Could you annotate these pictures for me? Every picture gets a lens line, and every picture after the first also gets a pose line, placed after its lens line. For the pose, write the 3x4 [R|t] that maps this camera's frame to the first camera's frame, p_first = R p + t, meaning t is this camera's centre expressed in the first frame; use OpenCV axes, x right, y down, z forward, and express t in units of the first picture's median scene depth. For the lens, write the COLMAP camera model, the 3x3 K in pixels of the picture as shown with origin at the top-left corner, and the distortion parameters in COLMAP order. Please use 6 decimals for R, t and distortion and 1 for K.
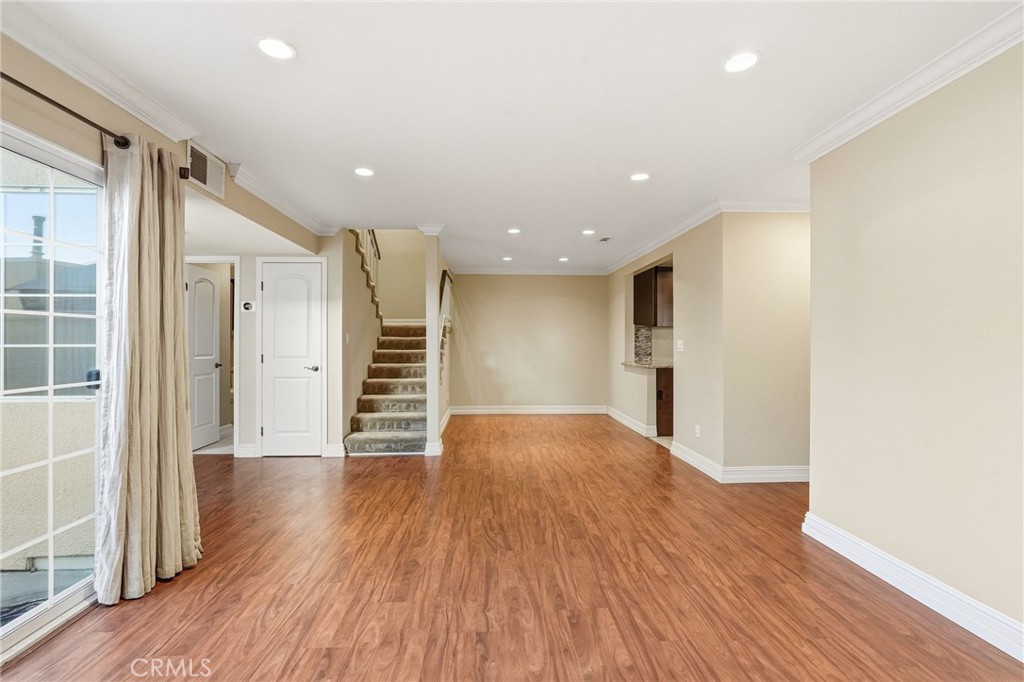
lens RADIAL K [[453.7, 0, 511.7], [0, 453.7, 340.7], [0, 0, 1]] dist [0.001671, 0.002123]
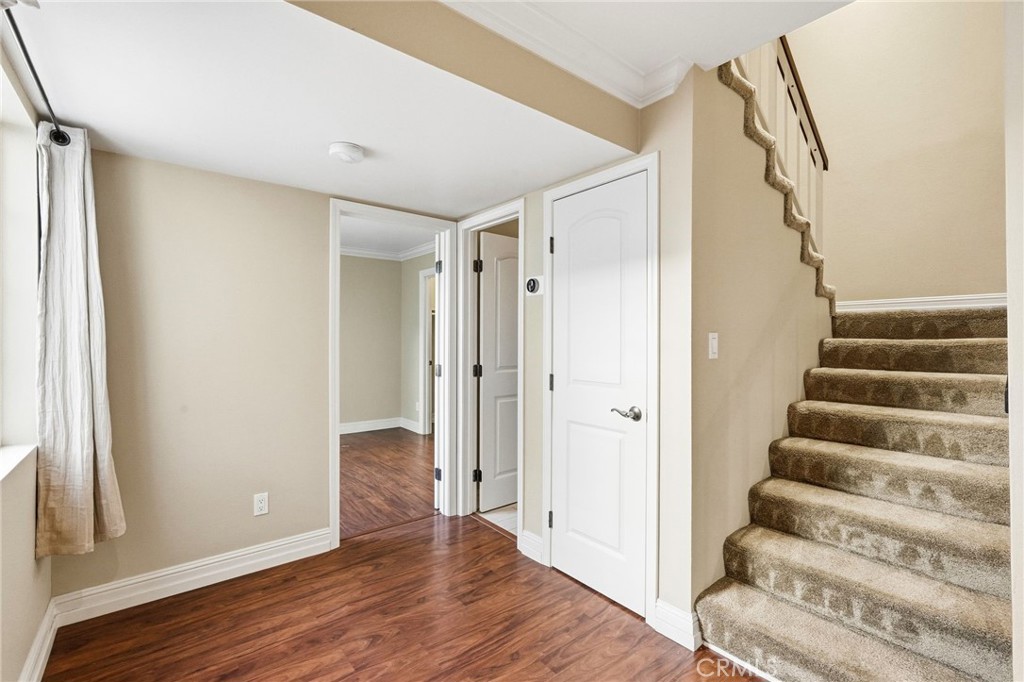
lens RADIAL K [[453.7, 0, 508.7], [0, 453.7, 338.0], [0, 0, 1]] dist [0.001671, 0.002123]
pose [[0.588850, 0.004043, -0.808232, -0.127320], [-0.001723, 0.999991, 0.003747, -0.011743], [0.808240, -0.000814, 0.588852, 0.548270]]
